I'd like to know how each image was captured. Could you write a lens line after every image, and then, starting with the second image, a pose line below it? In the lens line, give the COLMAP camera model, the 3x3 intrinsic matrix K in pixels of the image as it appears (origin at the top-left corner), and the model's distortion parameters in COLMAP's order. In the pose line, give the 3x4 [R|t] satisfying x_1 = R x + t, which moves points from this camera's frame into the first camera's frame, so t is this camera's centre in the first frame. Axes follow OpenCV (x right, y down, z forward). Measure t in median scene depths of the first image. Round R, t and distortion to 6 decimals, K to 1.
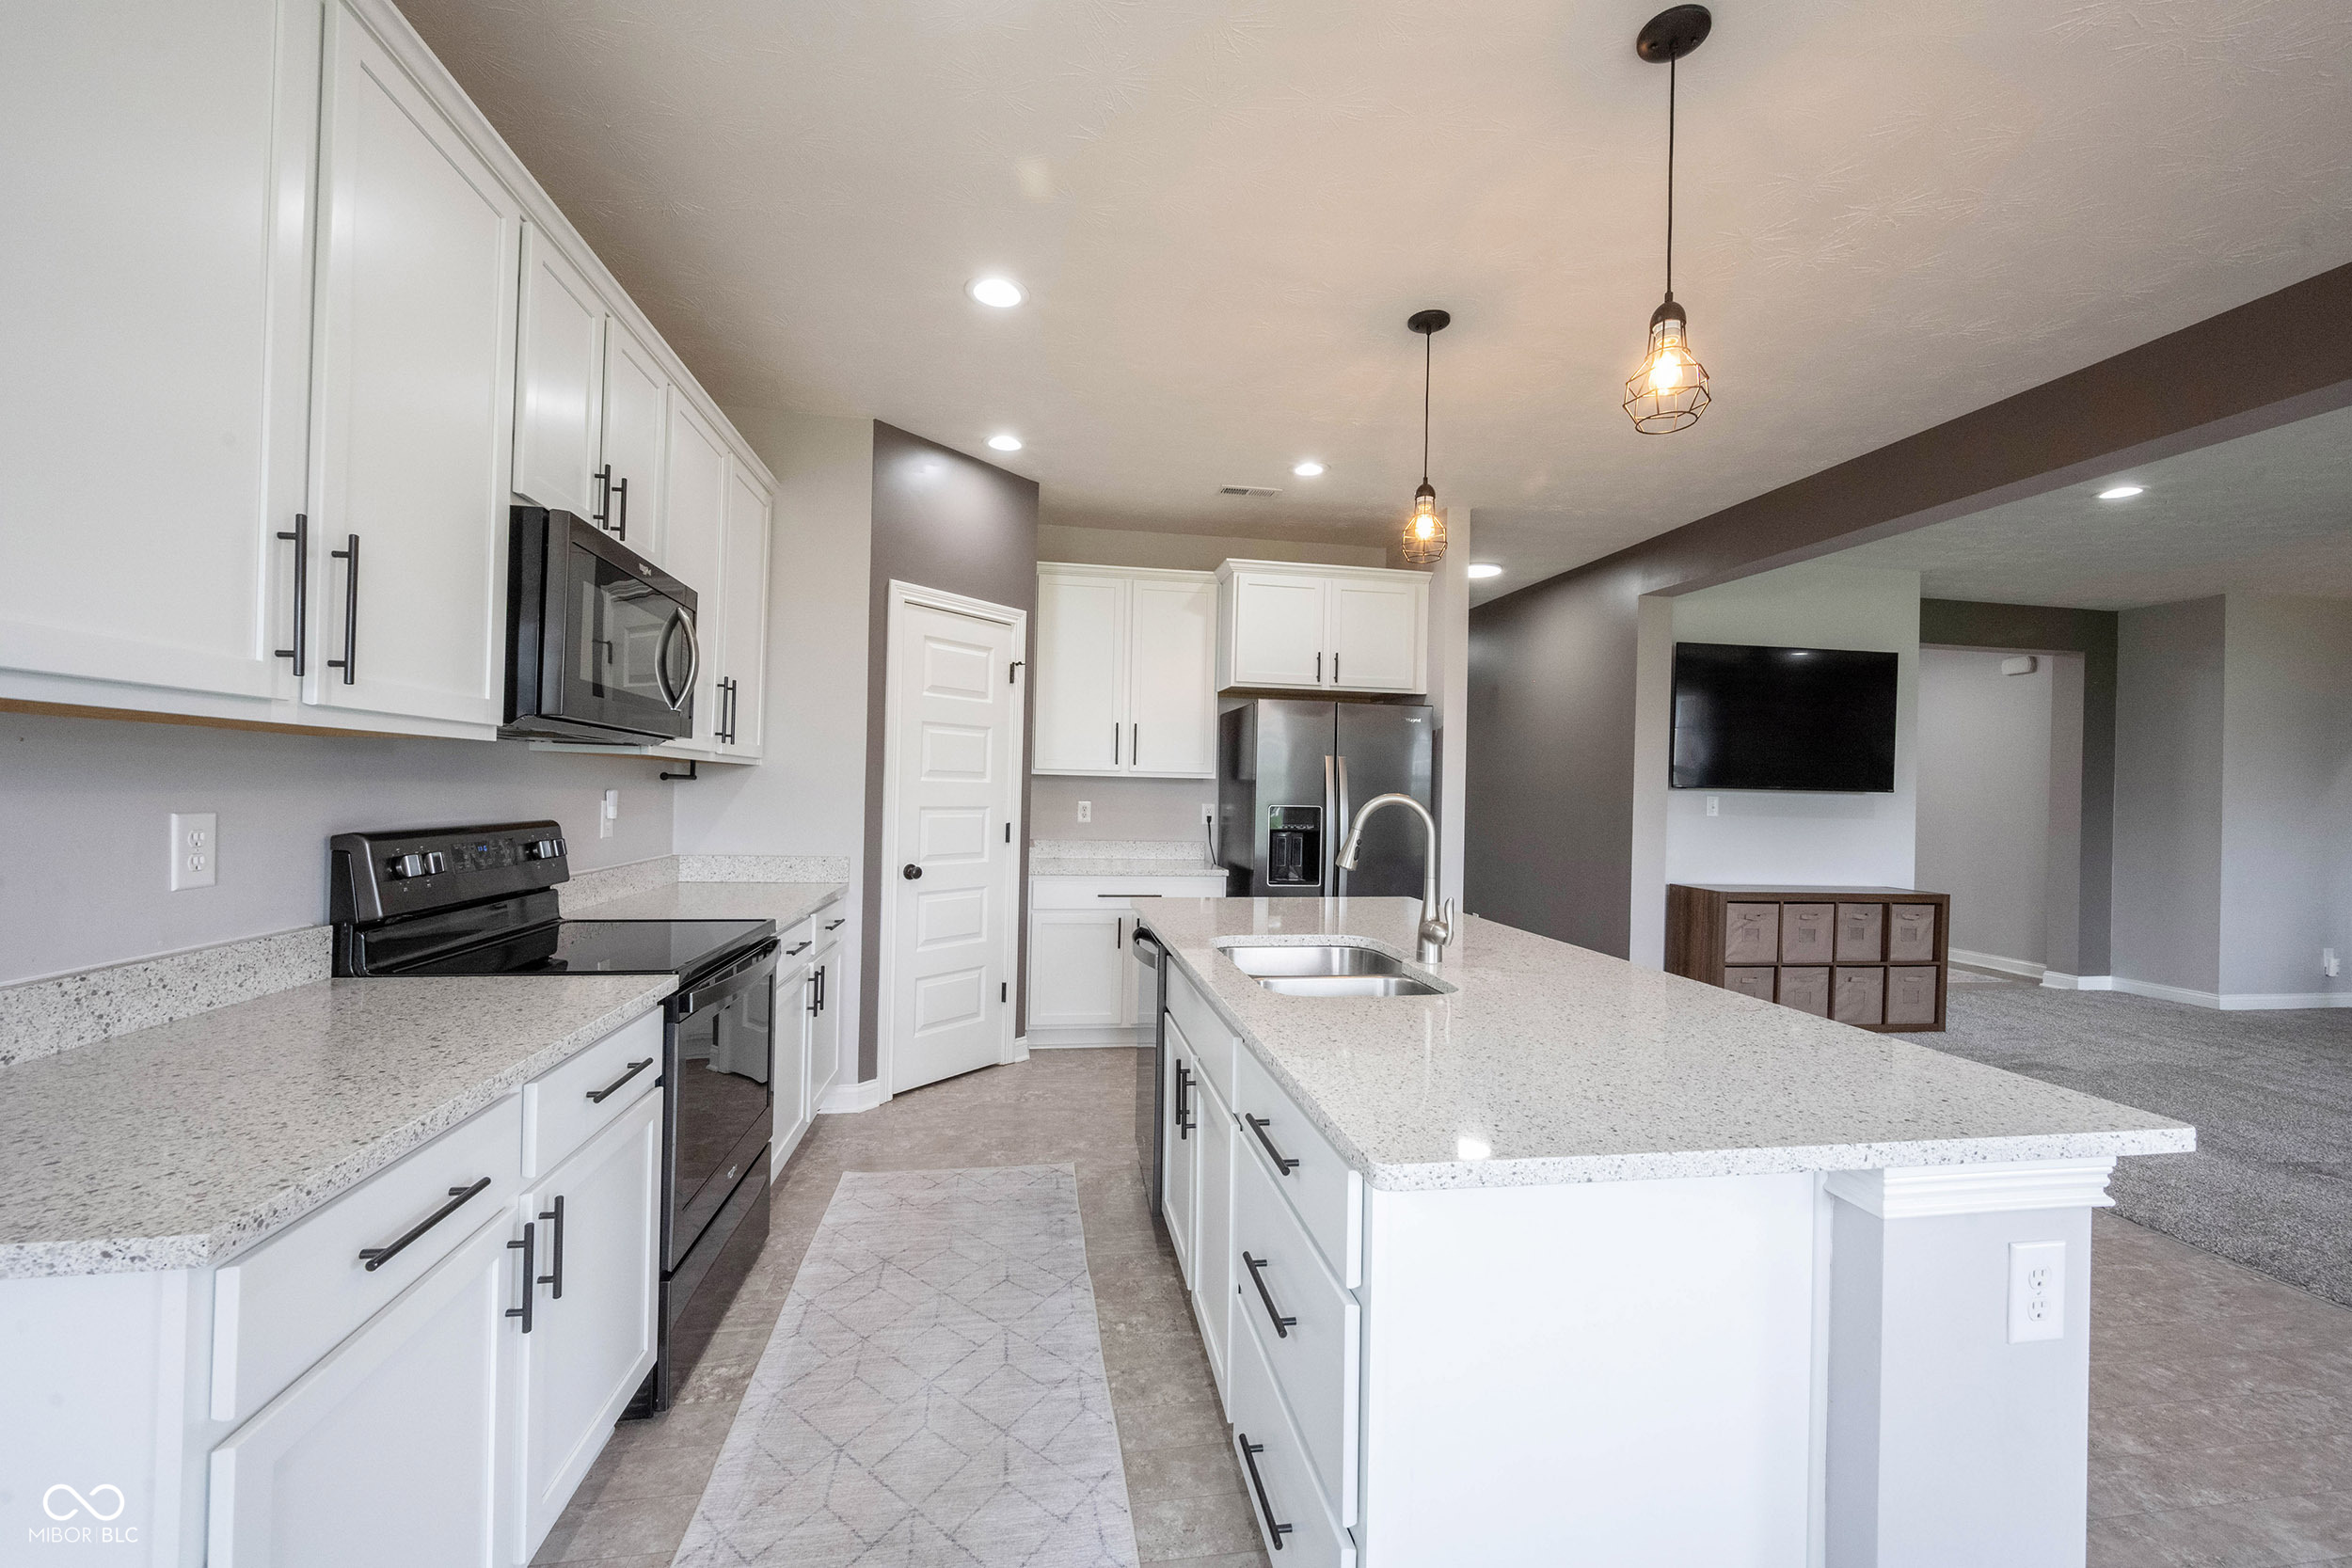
lens RADIAL K [[927.4, 0, 1175.6], [0, 927.4, 786.0], [0, 0, 1]] dist [0.000532, 0.000225]
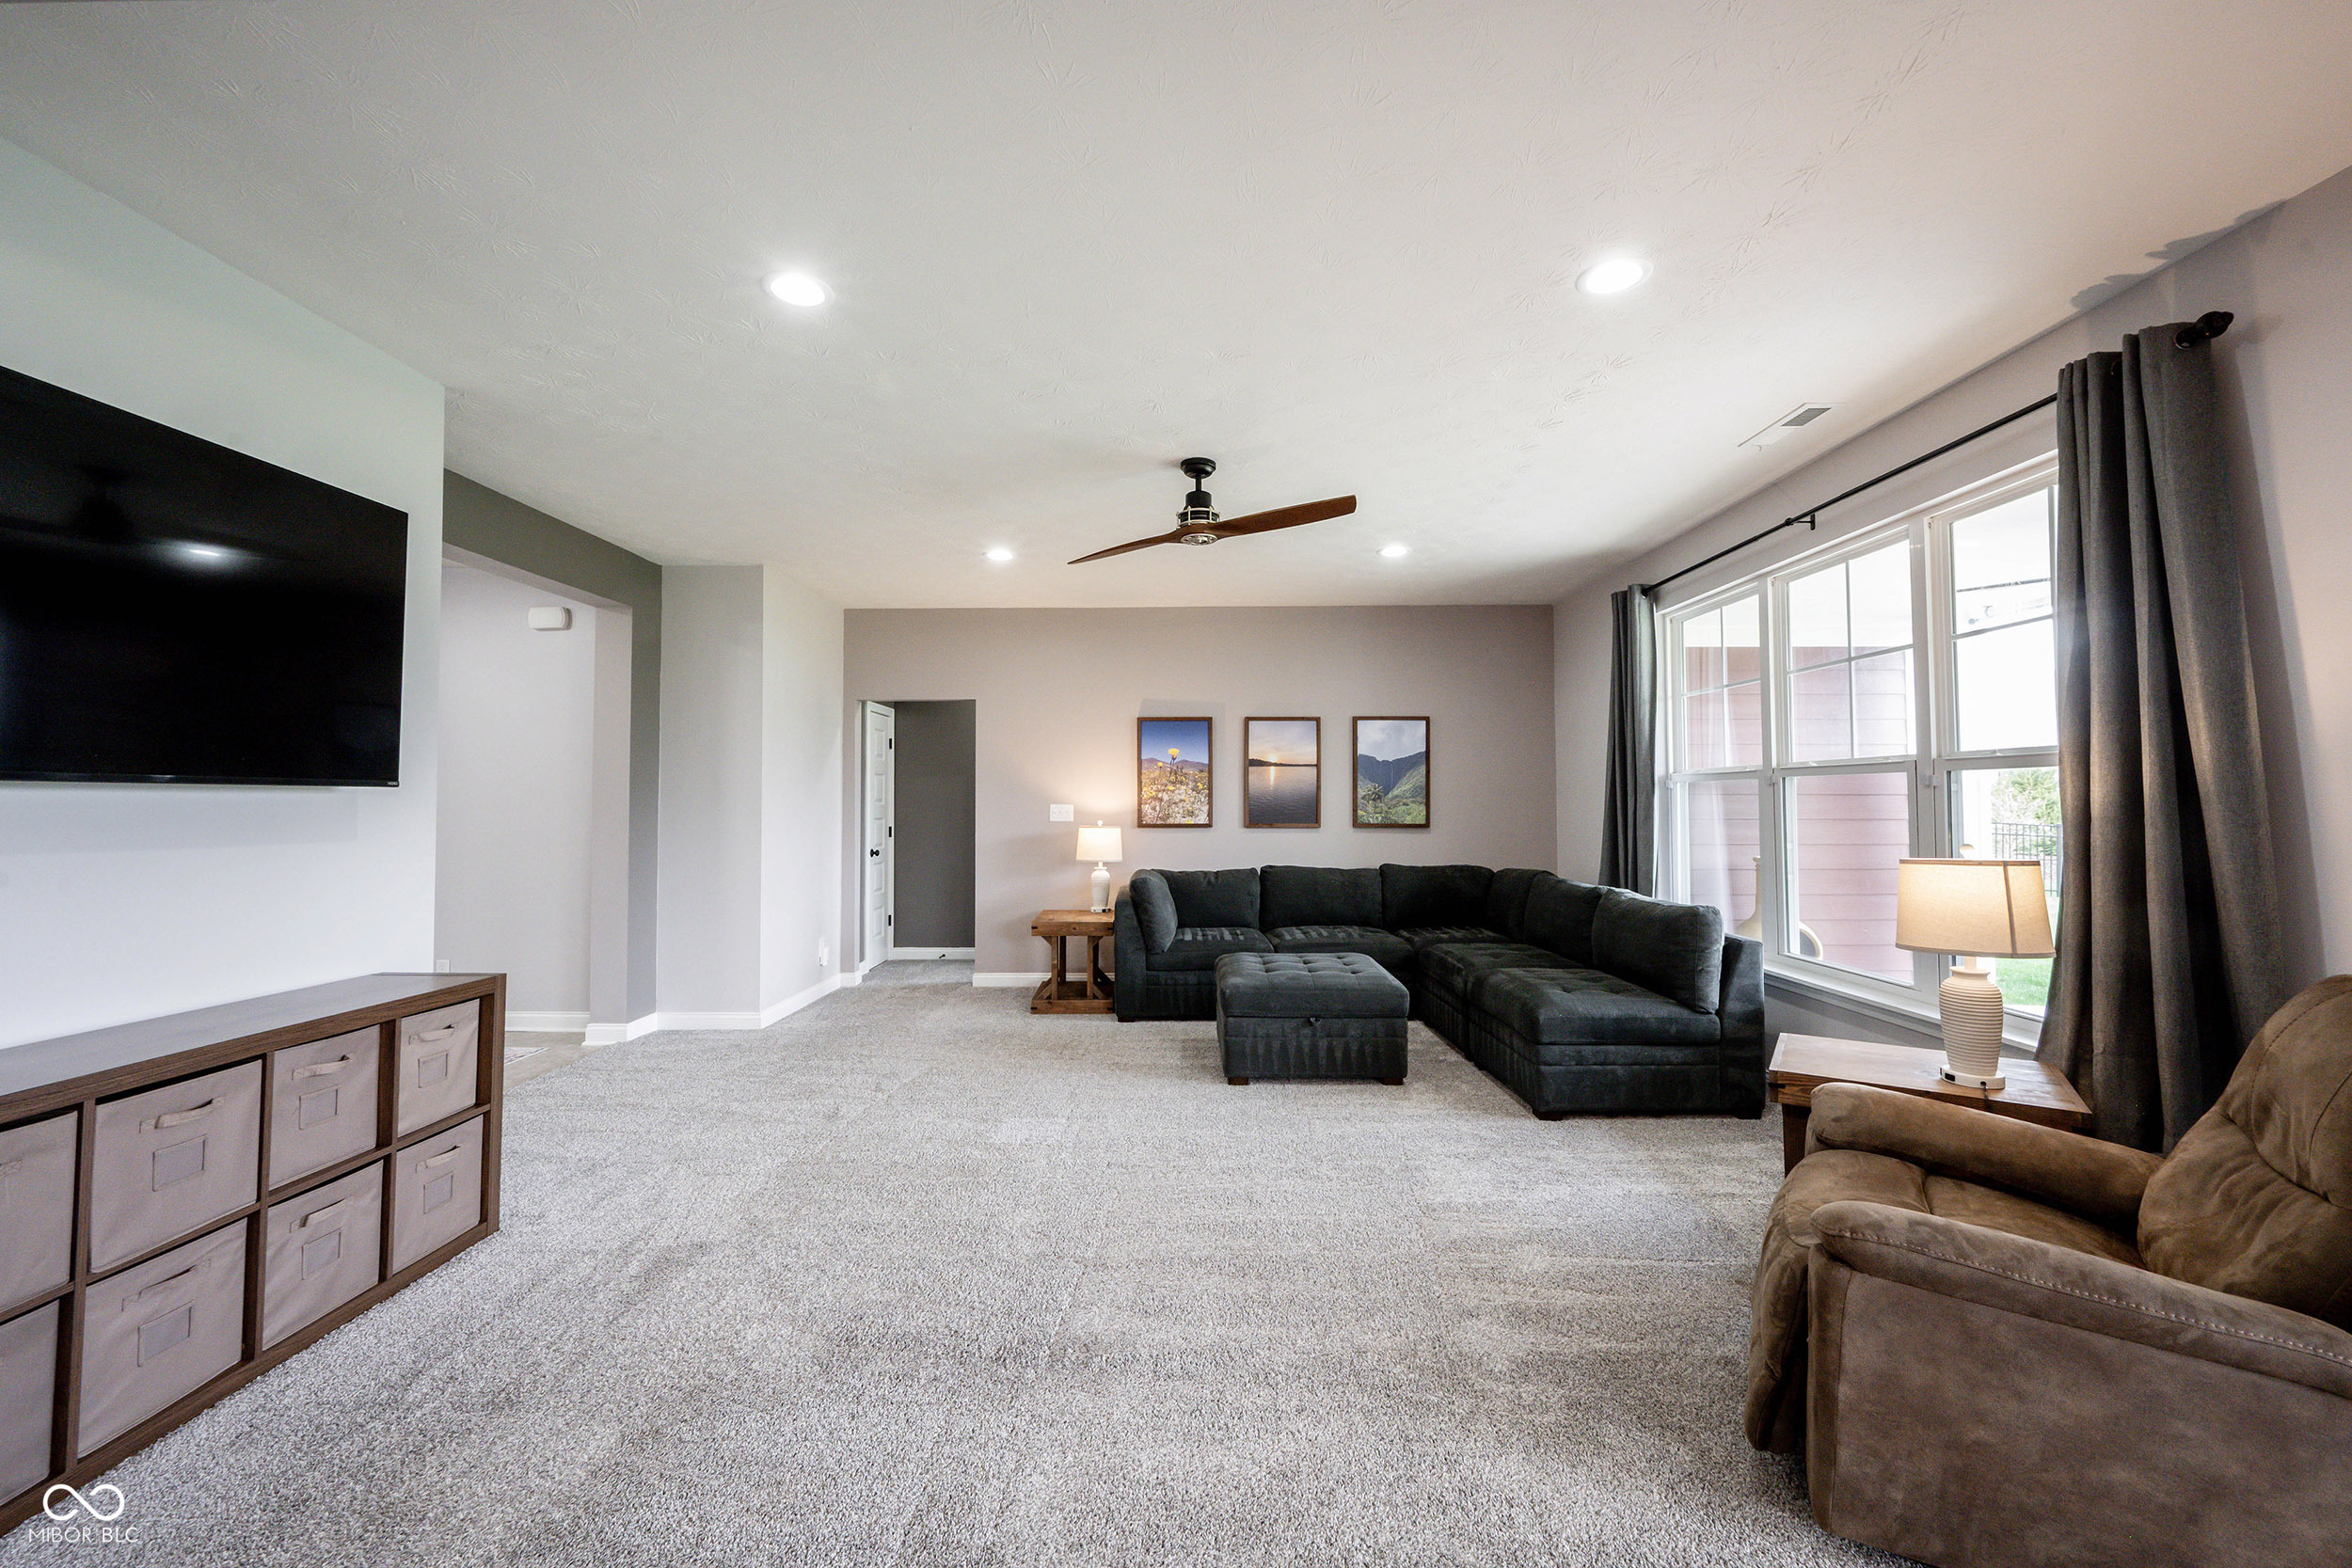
lens RADIAL K [[925.3, 0, 1169.5], [0, 925.3, 781.4], [0, 0, 1]] dist [-0.000400, -0.000123]
pose [[0.186169, -0.000162, 0.982518, 0.440017], [0.002760, 0.999996, -0.000358, 0.006454], [-0.982514, 0.002779, 0.186169, 0.607606]]
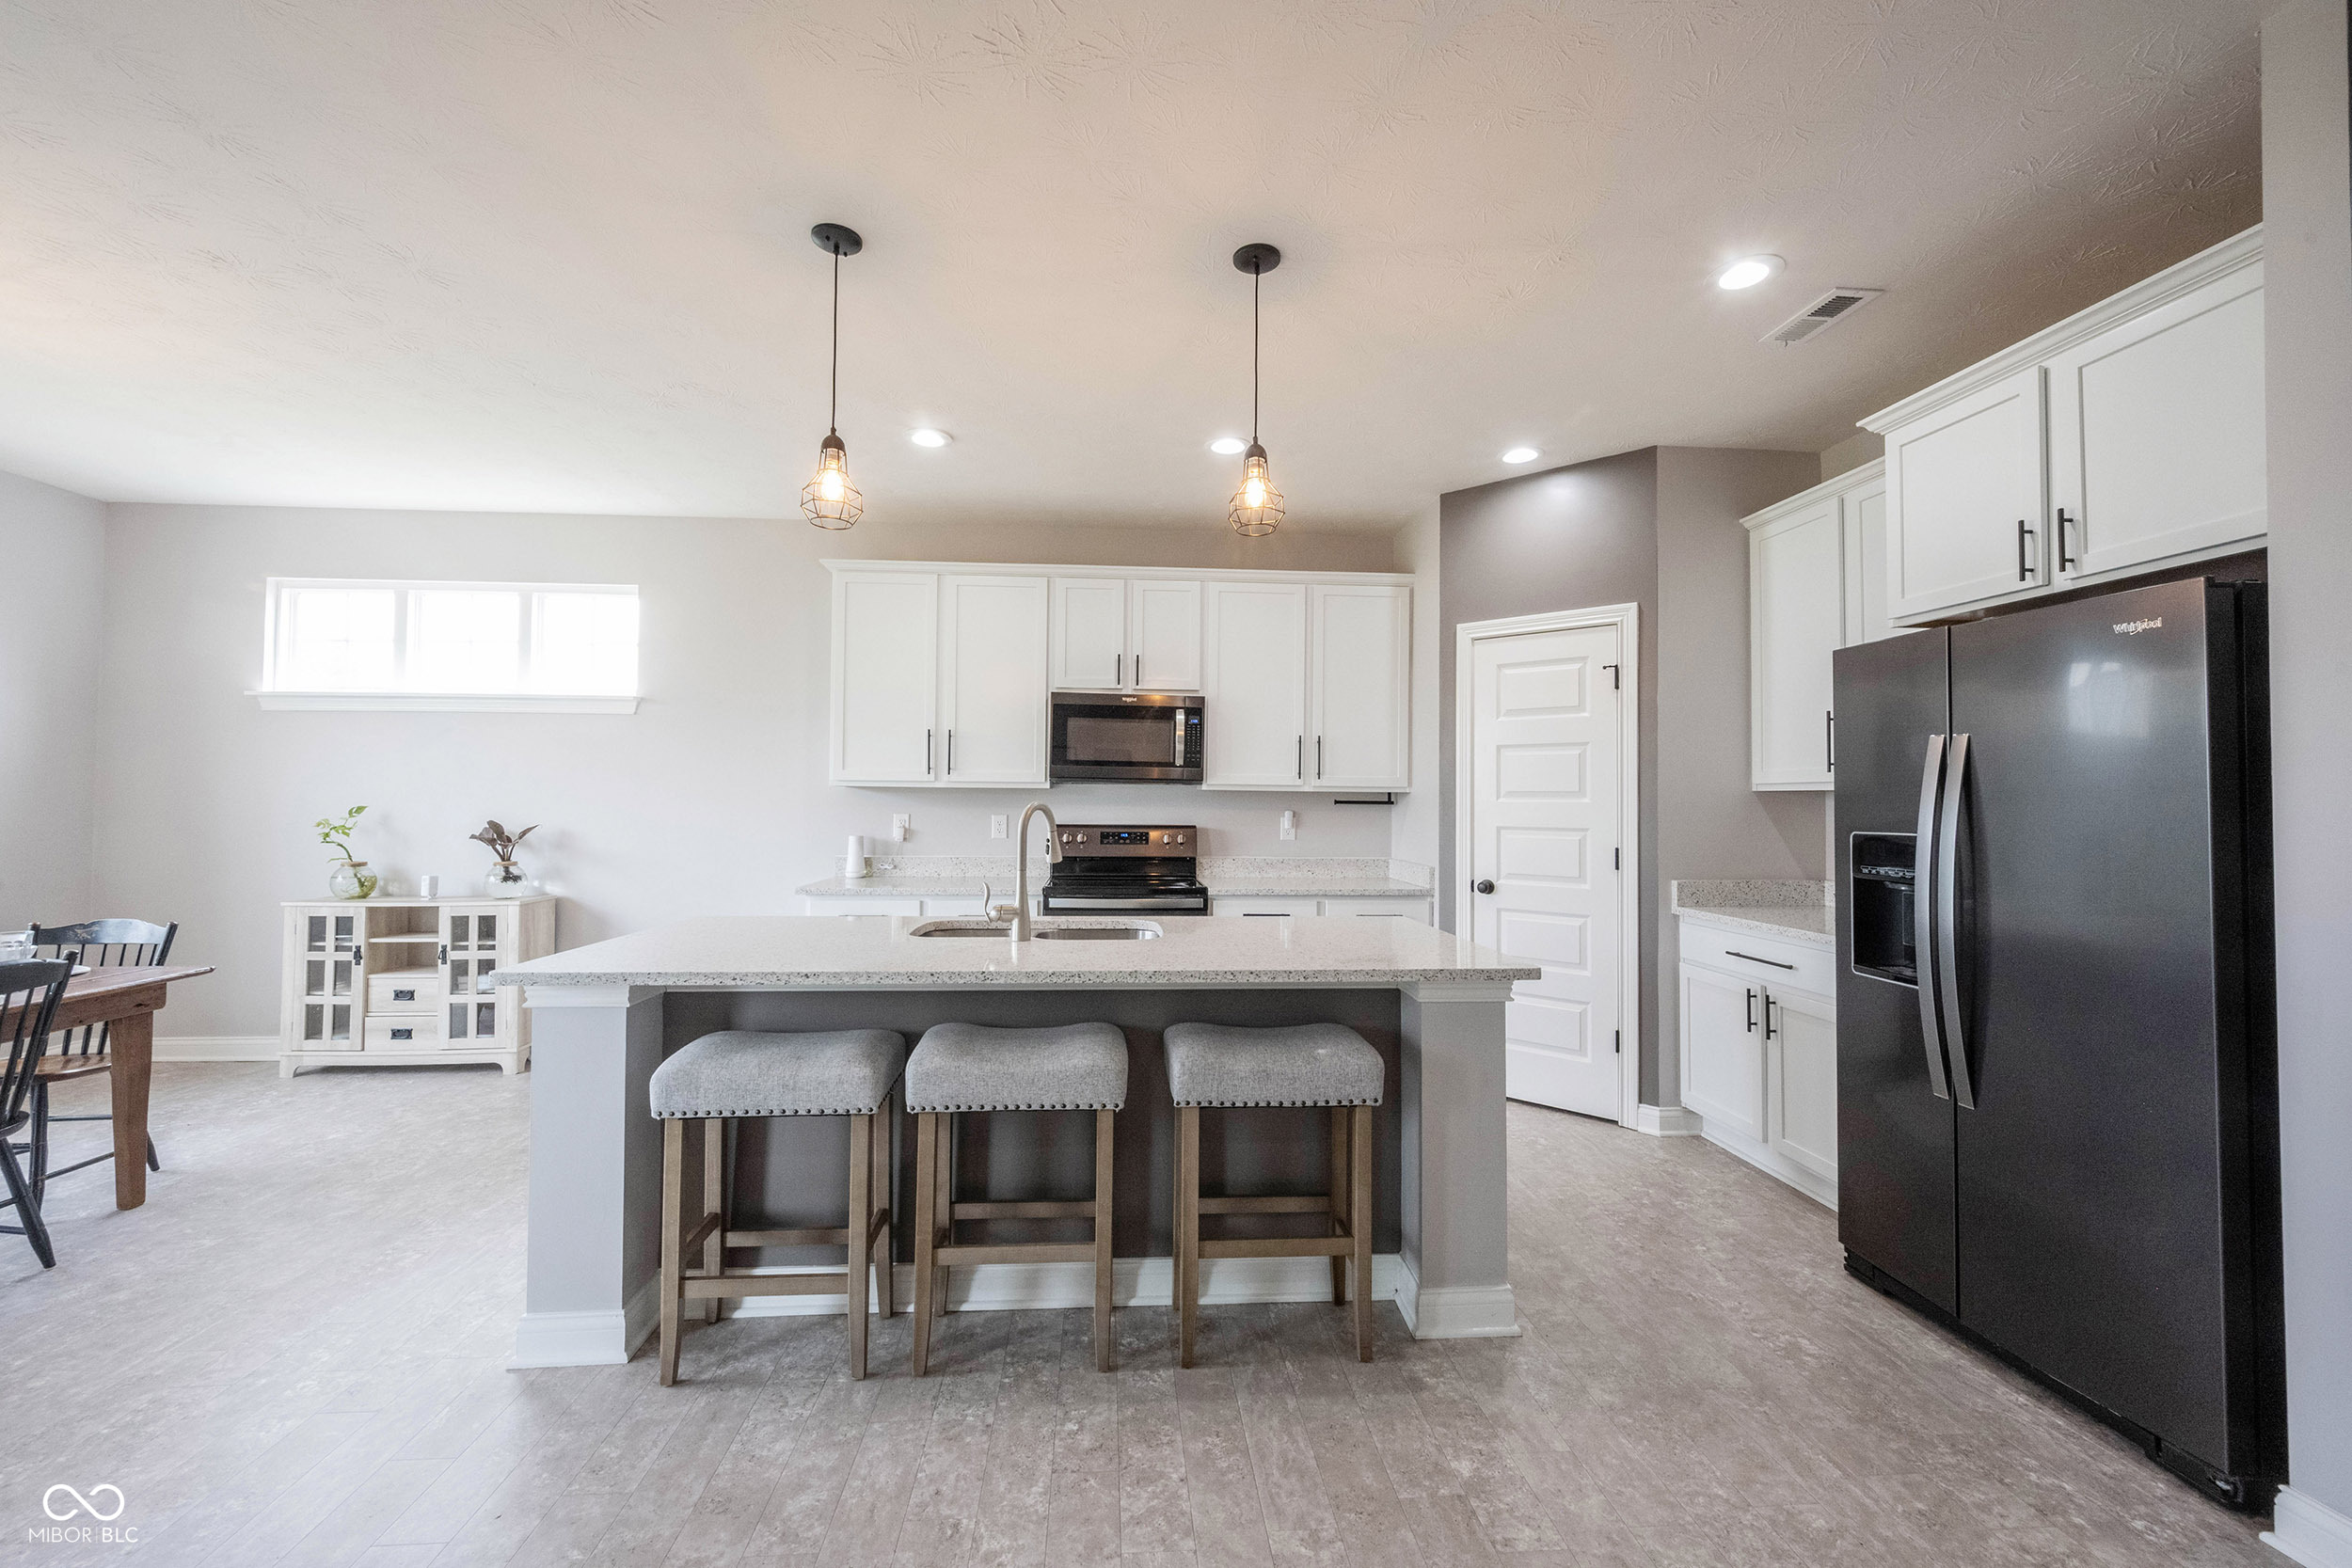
lens RADIAL K [[930.5, 0, 1170.7], [0, 930.5, 780.7], [0, 0, 1]] dist [-0.000842, 0.000114]
pose [[-0.090095, -0.045640, -0.994887, 0.711256], [-0.006116, 0.998956, -0.045273, 0.017816], [0.995914, 0.002005, -0.090280, 0.632223]]
